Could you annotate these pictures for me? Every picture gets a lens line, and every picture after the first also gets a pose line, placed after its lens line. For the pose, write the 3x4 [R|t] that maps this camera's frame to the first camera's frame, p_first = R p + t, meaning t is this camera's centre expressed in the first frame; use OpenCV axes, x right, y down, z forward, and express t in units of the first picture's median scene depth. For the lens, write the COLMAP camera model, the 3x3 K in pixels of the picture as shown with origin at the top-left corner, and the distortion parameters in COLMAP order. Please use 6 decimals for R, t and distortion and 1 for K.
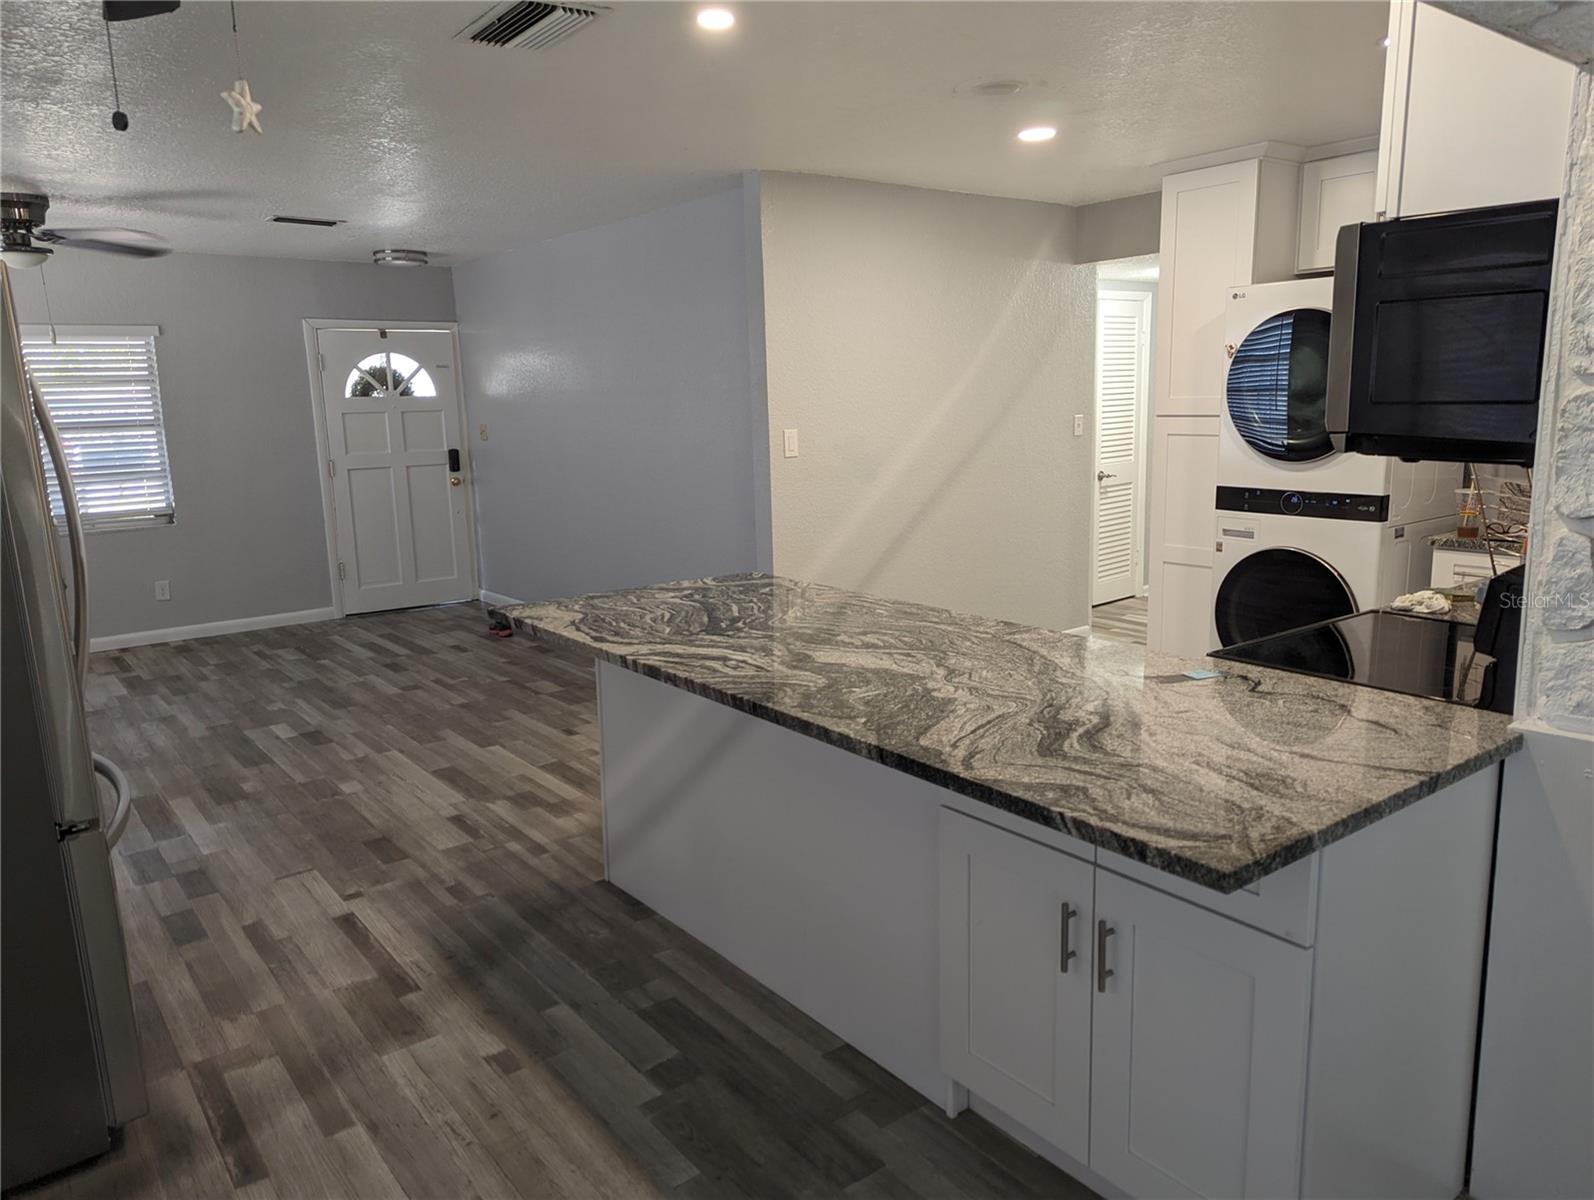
lens RADIAL K [[1110.4, 0, 798.8], [0, 1110.4, 589.2], [0, 0, 1]] dist [0.064930, -0.063218]
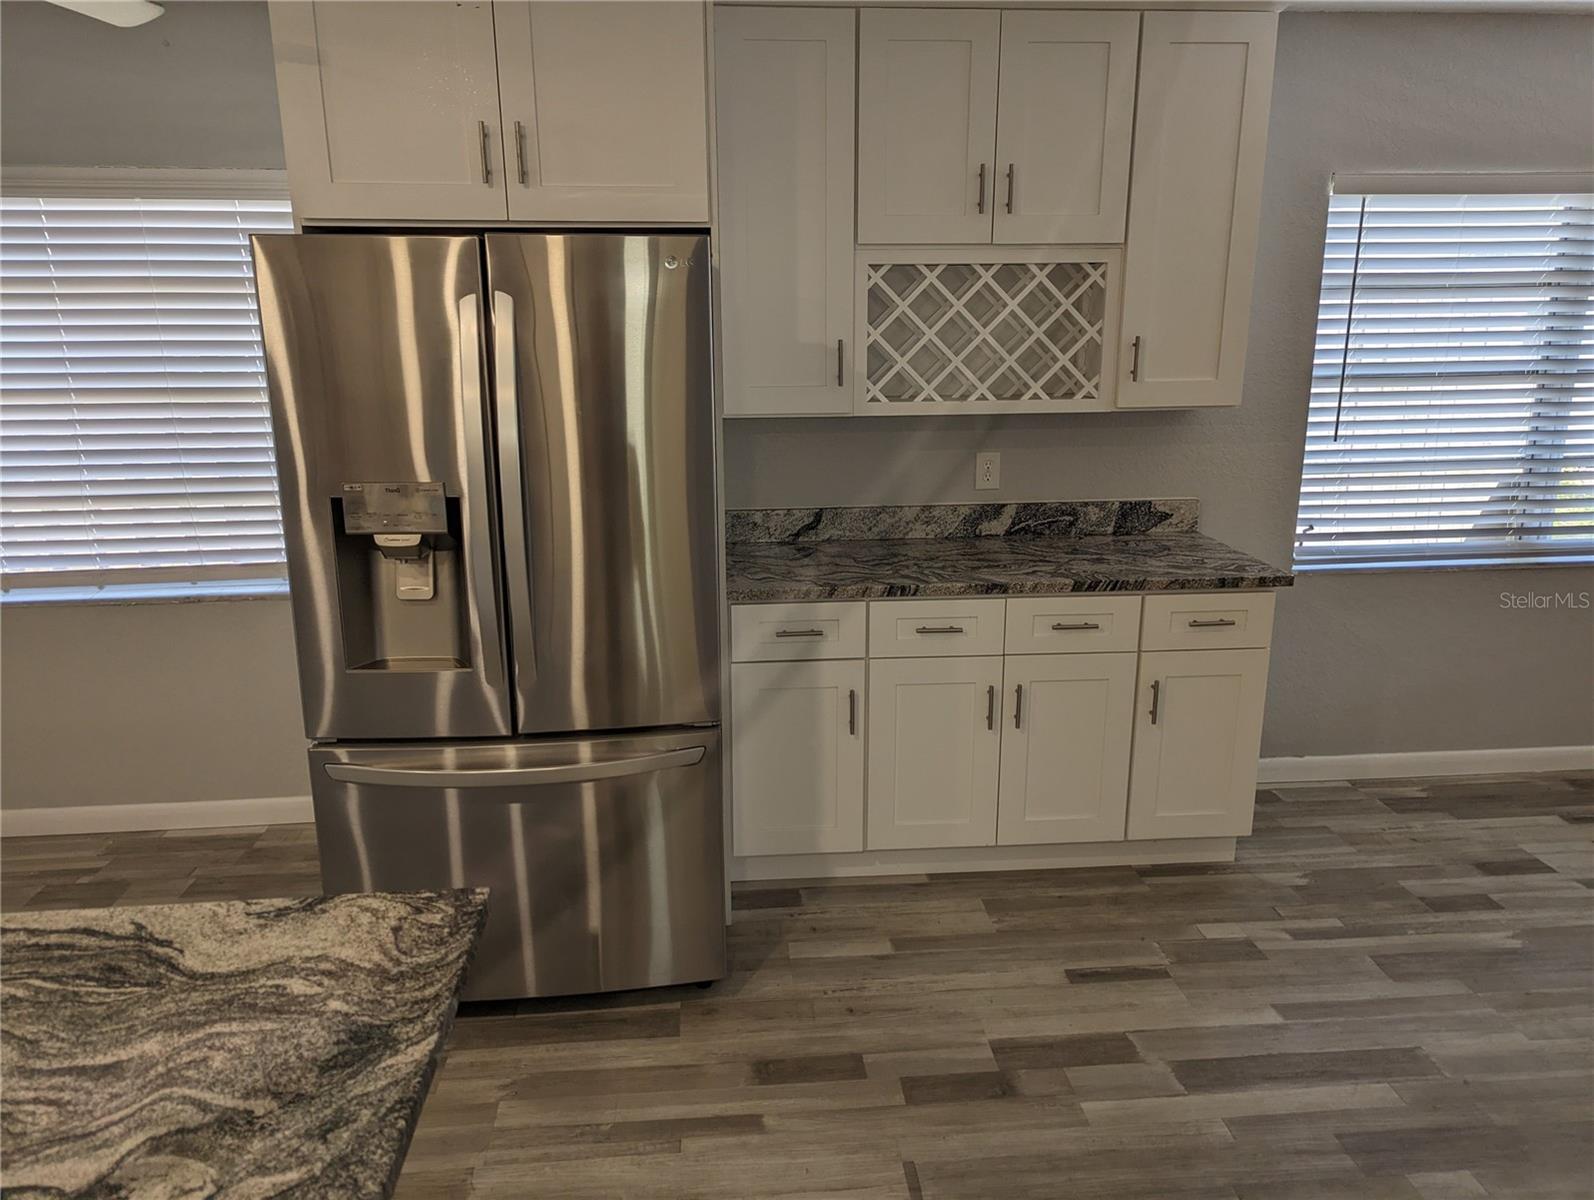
lens RADIAL K [[1110.4, 0, 798.8], [0, 1110.4, 589.2], [0, 0, 1]] dist [0.064930, -0.063218]
pose [[-0.538991, 0.239464, -0.807555, -0.009928], [-0.126771, 0.924755, 0.358829, -0.166777], [0.832717, 0.295780, -0.468077, 0.794635]]
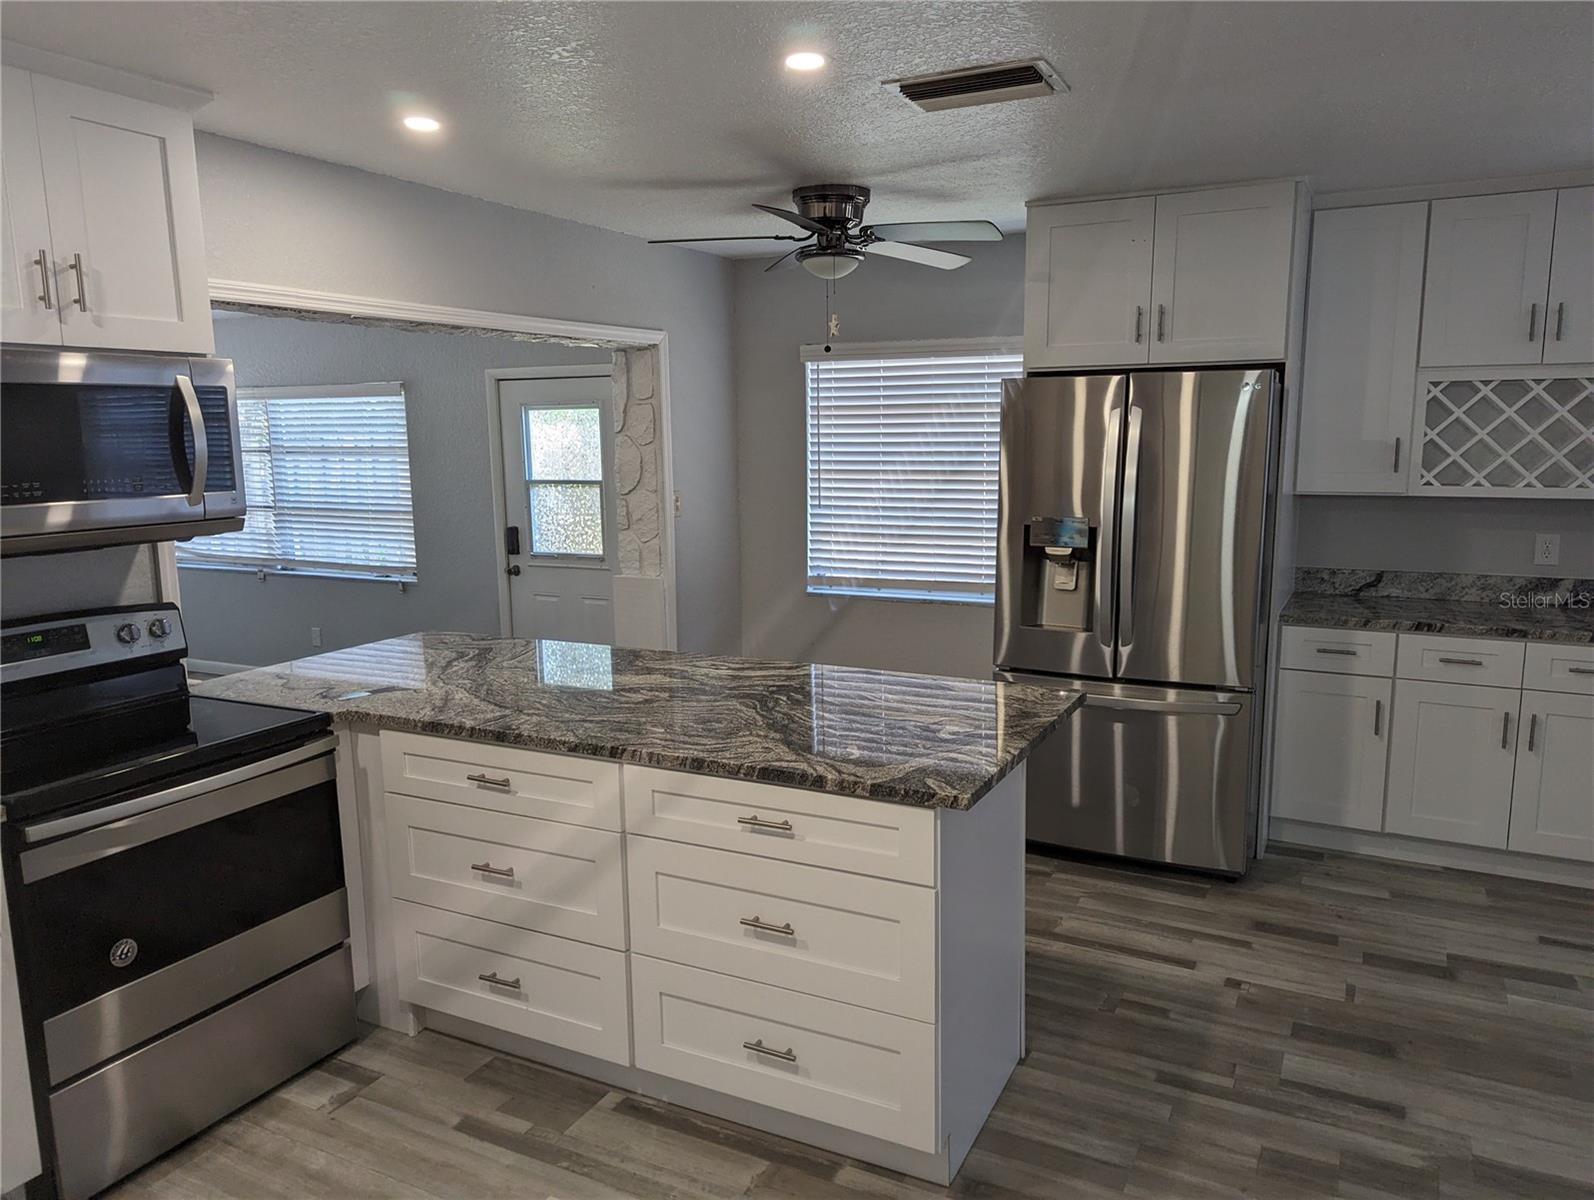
lens RADIAL K [[1110.4, 0, 798.8], [0, 1110.4, 589.2], [0, 0, 1]] dist [0.064930, -0.063218]
pose [[-0.906929, 0.097170, -0.409925, 0.186979], [-0.039843, 0.948891, 0.313078, -0.210167], [0.419396, 0.300272, -0.856705, 1.032866]]
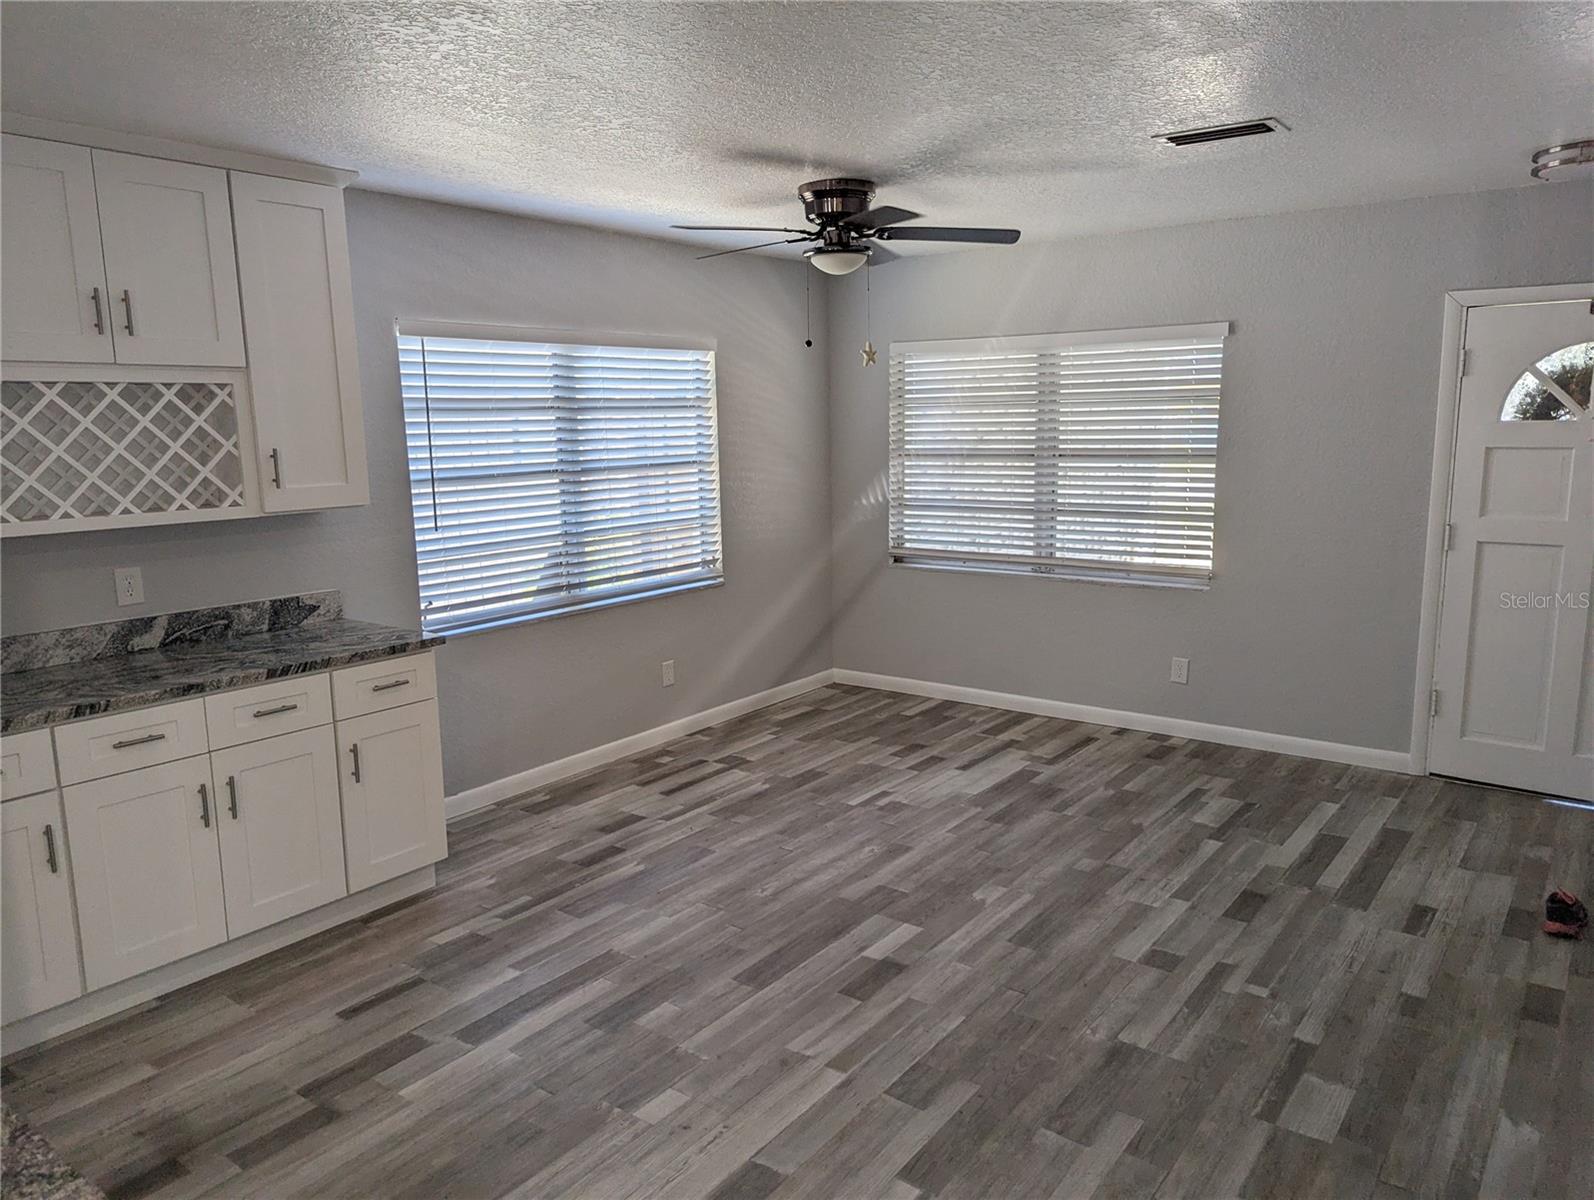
lens RADIAL K [[1121.1, 0, 787.3], [0, 1121.1, 606.6], [0, 0, 1]] dist [0.060630, -0.061056]
pose [[0.261391, 0.185596, -0.947222, 0.121320], [-0.160586, 0.976025, 0.146925, -0.156815], [0.951781, 0.113705, 0.284929, 0.734477]]
